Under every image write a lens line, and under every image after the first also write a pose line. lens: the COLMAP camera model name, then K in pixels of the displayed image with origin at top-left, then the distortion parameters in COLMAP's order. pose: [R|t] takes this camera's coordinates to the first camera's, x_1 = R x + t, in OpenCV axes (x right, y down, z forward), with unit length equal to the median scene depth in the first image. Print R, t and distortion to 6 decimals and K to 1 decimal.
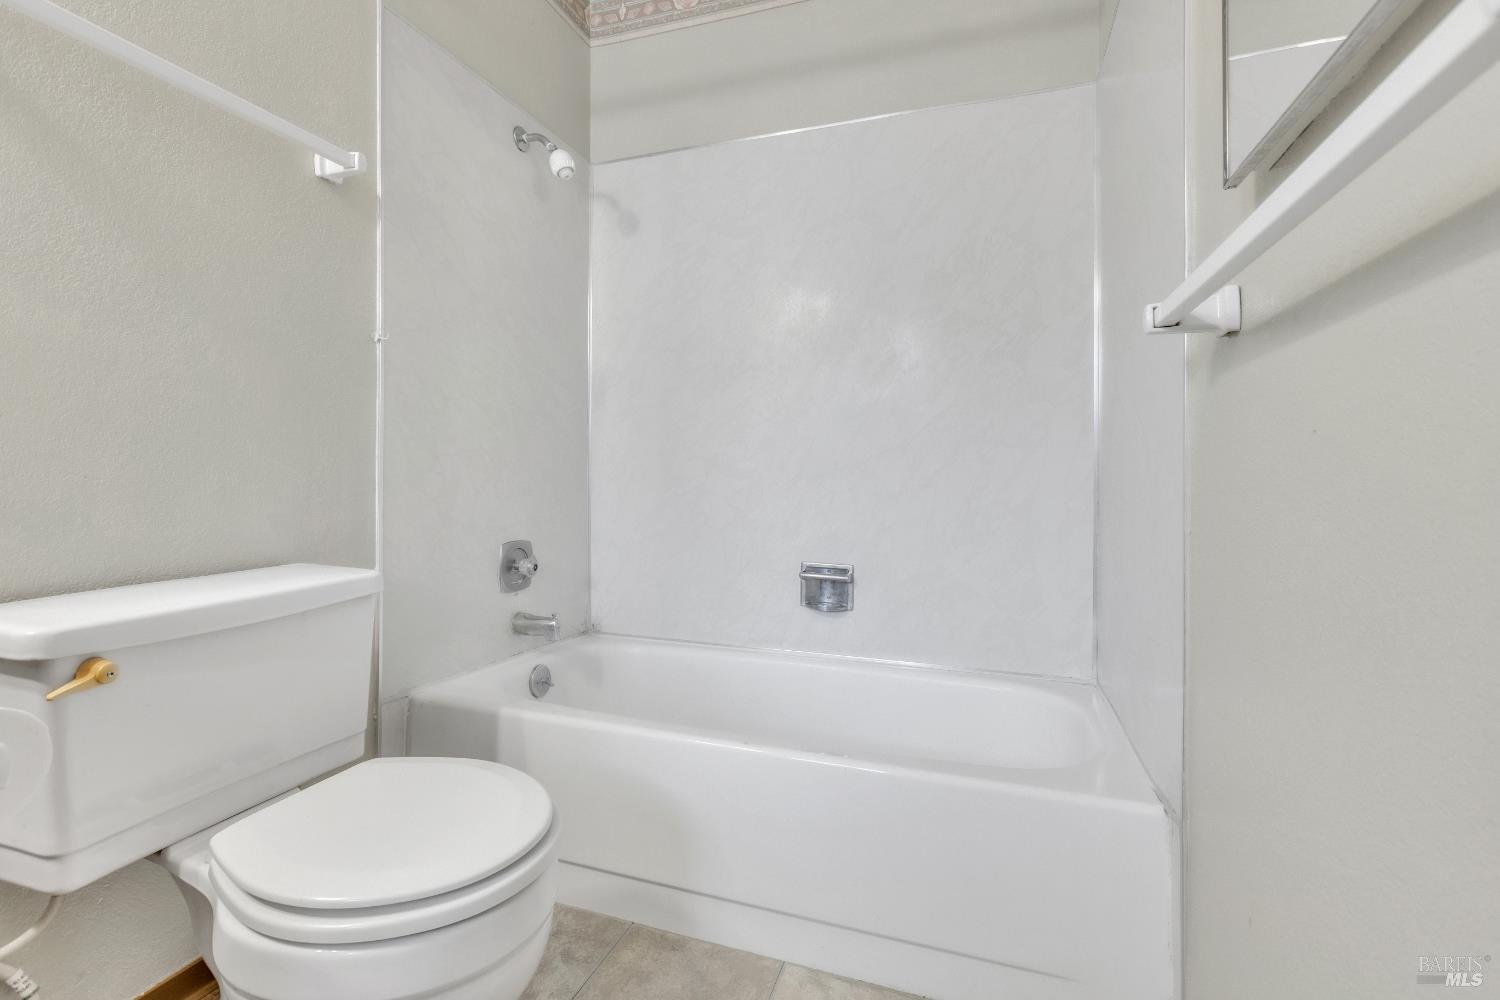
lens RADIAL K [[678.1, 0, 740.4], [0, 678.1, 469.9], [0, 0, 1]] dist [0.000274, -0.000373]
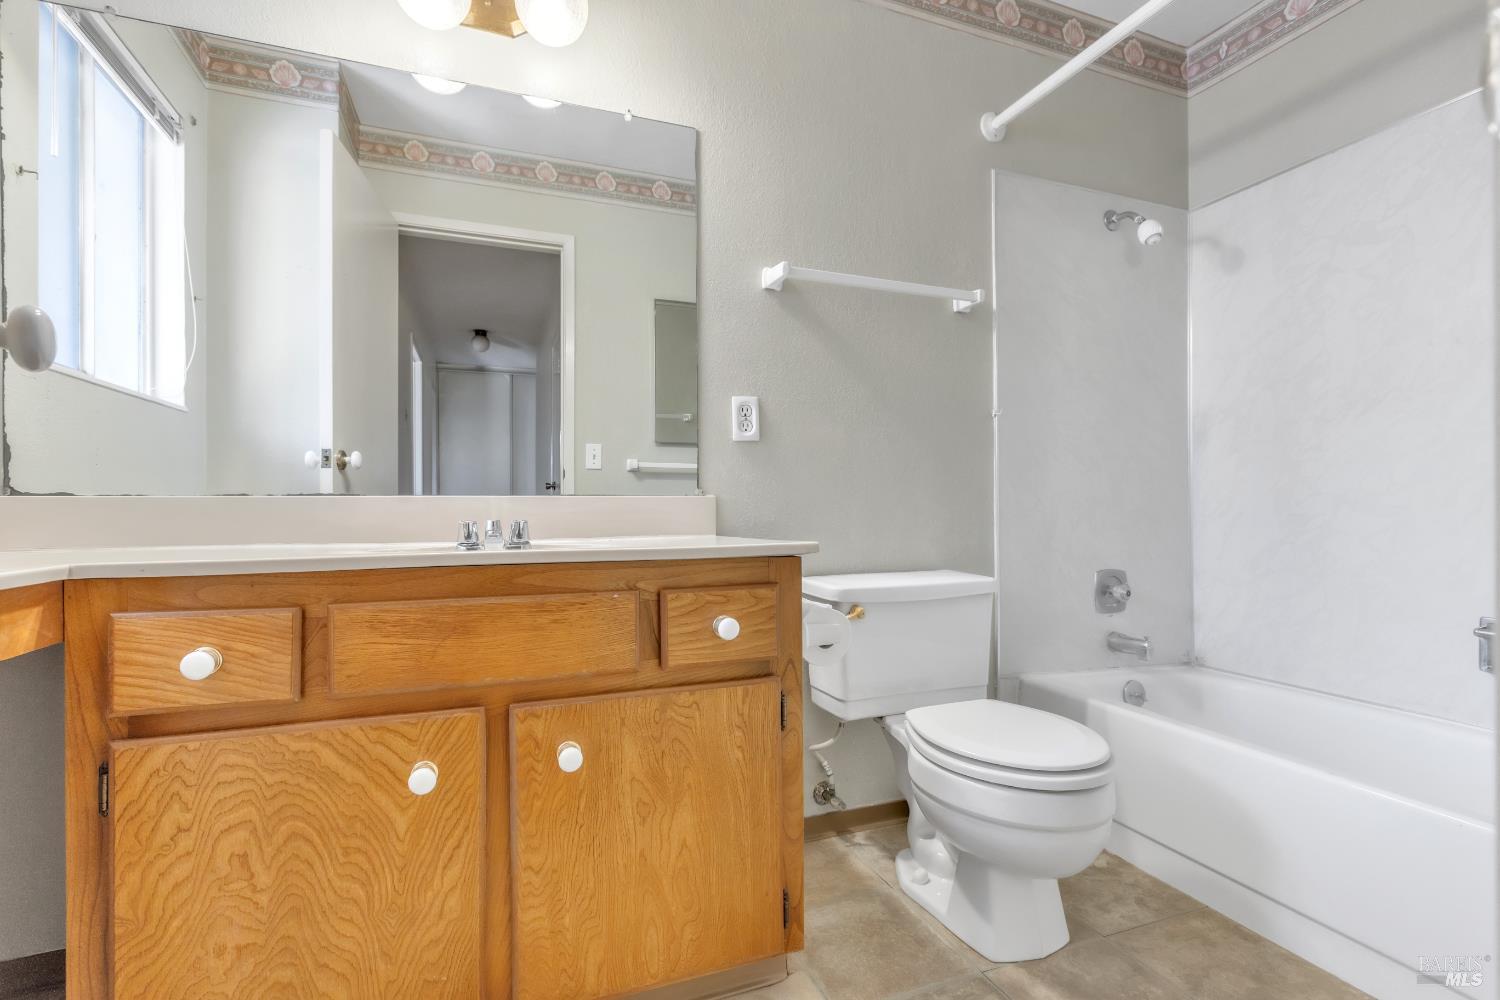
lens RADIAL K [[678.1, 0, 747.6], [0, 678.1, 504.7], [0, 0, 1]] dist [0.000274, -0.000373]
pose [[0.653213, -0.011236, -0.757091, 0.144852], [0.006392, 0.999936, -0.009325, 0.001575], [0.757148, 0.001252, 0.653243, -0.228556]]
